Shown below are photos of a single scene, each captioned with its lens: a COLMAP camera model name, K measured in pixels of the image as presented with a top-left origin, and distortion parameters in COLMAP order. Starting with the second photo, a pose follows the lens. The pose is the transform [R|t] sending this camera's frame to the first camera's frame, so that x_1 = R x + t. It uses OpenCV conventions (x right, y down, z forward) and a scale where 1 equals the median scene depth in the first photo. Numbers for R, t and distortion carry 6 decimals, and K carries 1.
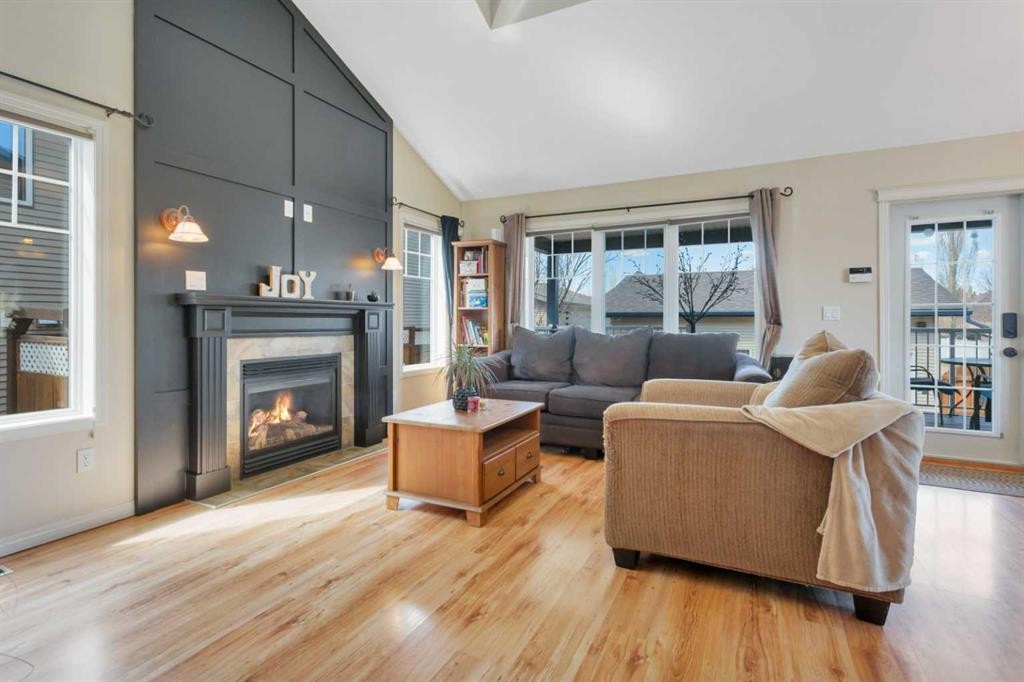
lens RADIAL K [[495.8, 0, 506.6], [0, 495.8, 319.3], [0, 0, 1]] dist [0.002171, 0.000627]
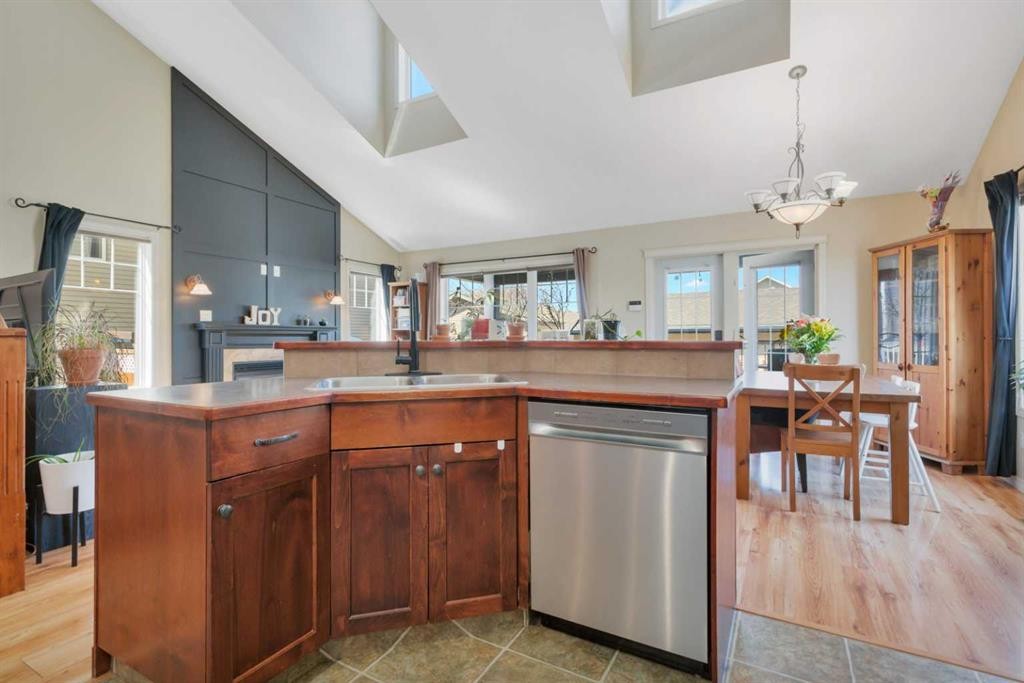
lens RADIAL K [[492.5, 0, 506.8], [0, 492.5, 334.1], [0, 0, 1]] dist [0.004212, 0.000833]
pose [[0.998707, -0.007279, -0.050310, 0.386108], [0.006945, 0.999953, -0.006796, 0.004368], [0.050357, 0.006438, 0.998711, -0.507069]]
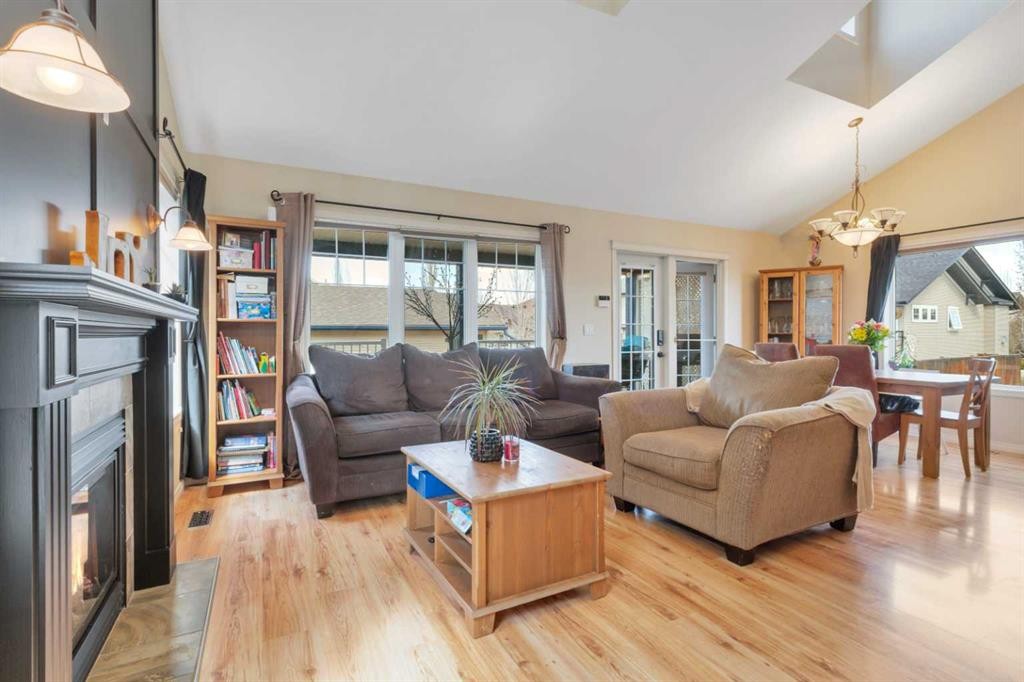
lens RADIAL K [[492.5, 0, 506.8], [0, 492.5, 333.6], [0, 0, 1]] dist [0.004212, 0.000833]
pose [[0.593251, -0.004686, 0.805004, -0.501723], [0.000267, 0.999984, 0.005624, -0.009351], [-0.805018, -0.003121, 0.593243, 0.410379]]
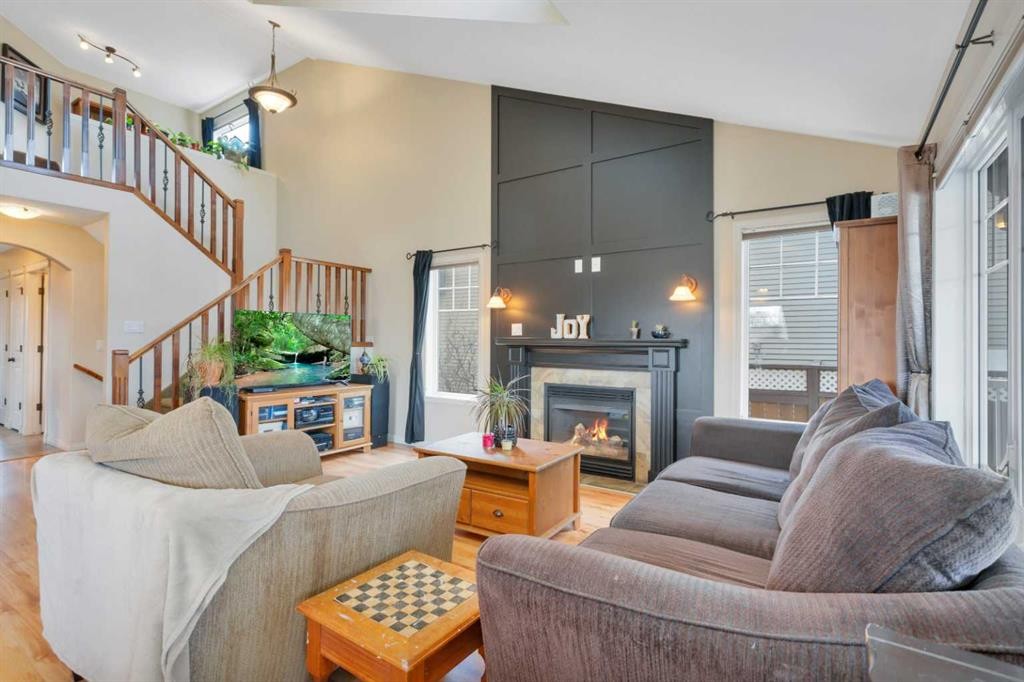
lens RADIAL K [[492.5, 0, 506.8], [0, 492.5, 333.6], [0, 0, 1]] dist [0.004212, 0.000833]
pose [[-0.132375, -0.018249, -0.991032, 0.713507], [-0.006108, 0.999827, -0.017595, -0.026723], [0.991181, 0.003724, -0.132464, 0.869504]]
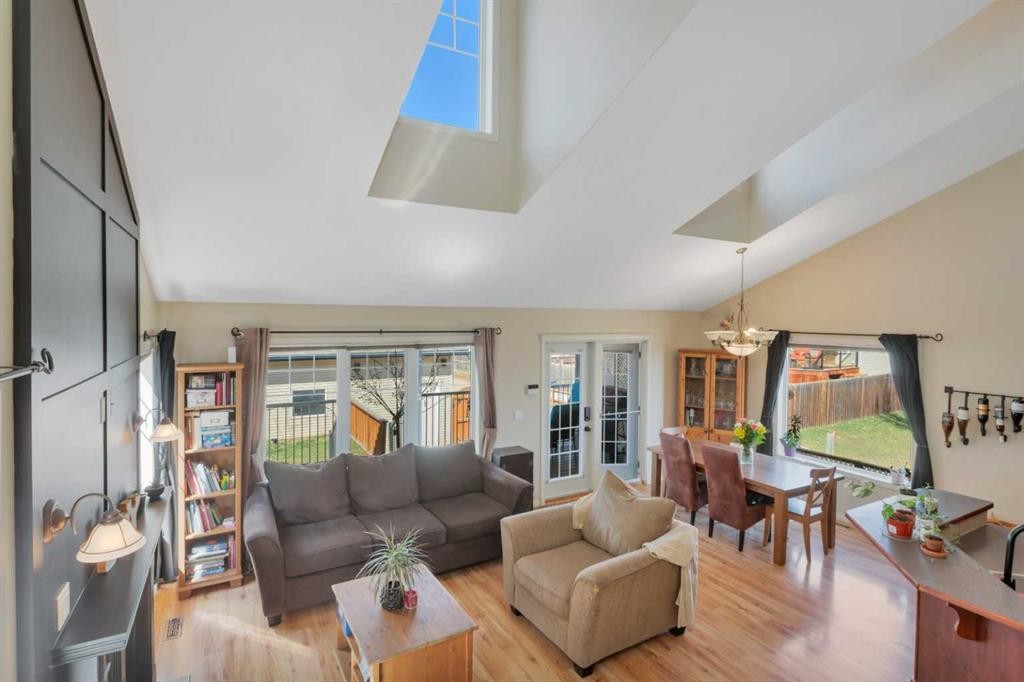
lens RADIAL K [[512.8, 0, 507.5], [0, 512.8, 326.4], [0, 0, 1]] dist [-0.003945, 0.000663]
pose [[0.560469, -0.013749, 0.828061, -0.608239], [-0.007974, 0.999726, 0.021996, -0.306799], [-0.828137, -0.018931, 0.560206, 0.186404]]
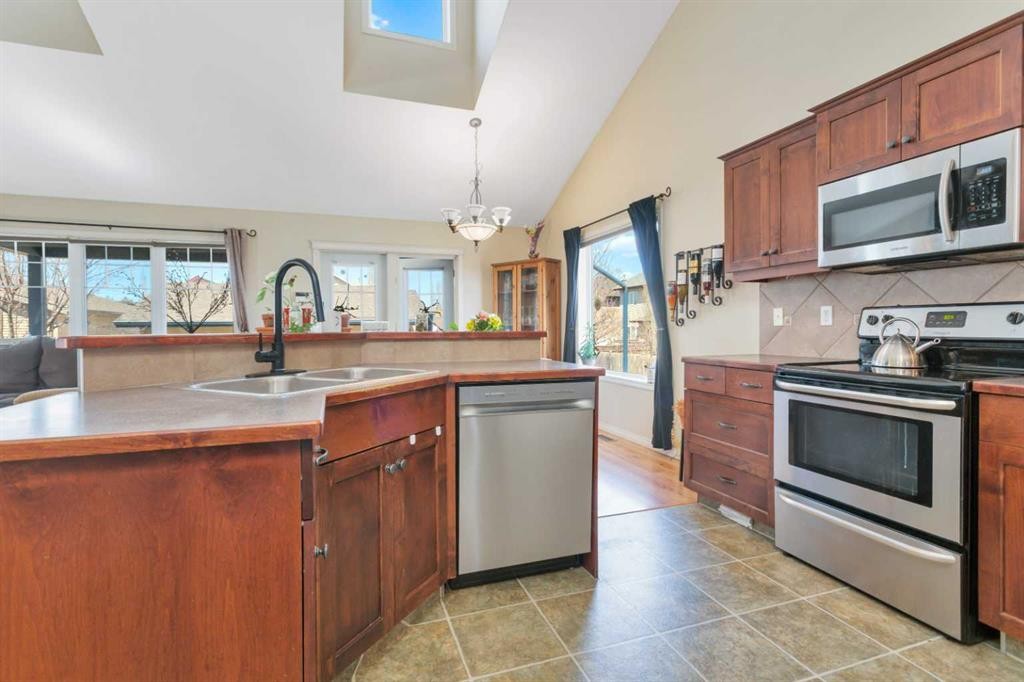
lens RADIAL K [[492.5, 0, 506.8], [0, 492.5, 333.6], [0, 0, 1]] dist [0.004212, 0.000833]
pose [[0.693483, -0.017293, 0.720265, 0.077420], [0.009699, 0.999845, 0.014667, 0.002817], [-0.720407, -0.003185, 0.693544, -0.436446]]
